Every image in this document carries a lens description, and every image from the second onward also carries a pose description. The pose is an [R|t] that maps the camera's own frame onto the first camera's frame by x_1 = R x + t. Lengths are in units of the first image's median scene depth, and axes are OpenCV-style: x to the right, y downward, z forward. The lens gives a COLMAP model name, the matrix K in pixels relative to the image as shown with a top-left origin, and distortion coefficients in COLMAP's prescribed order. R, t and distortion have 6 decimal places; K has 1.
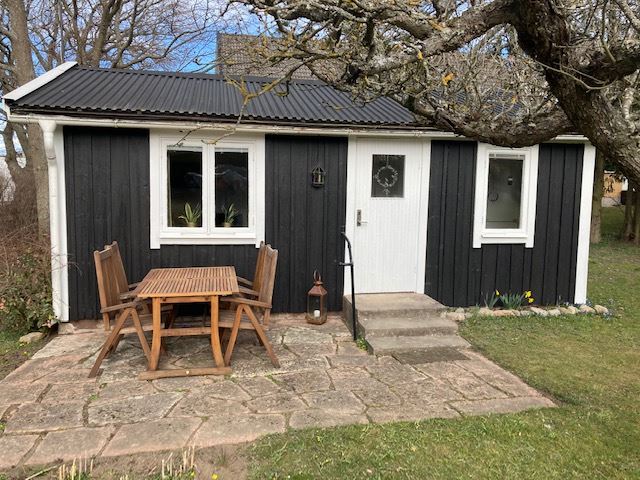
lens RADIAL K [[522.5, 0, 321.0], [0, 522.5, 235.2], [0, 0, 1]] dist [0.013294, 0.008972]
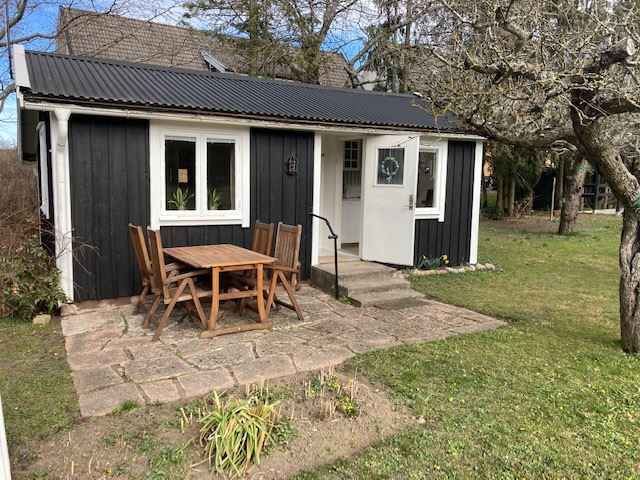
lens RADIAL K [[519.7, 0, 321.0], [0, 519.7, 234.9], [0, 0, 1]] dist [0.056890, -0.111019]
pose [[0.946730, -0.035029, 0.320118, -0.375235], [0.027932, 0.999252, 0.026737, 0.017377], [-0.320815, -0.016371, 0.947000, -0.152320]]
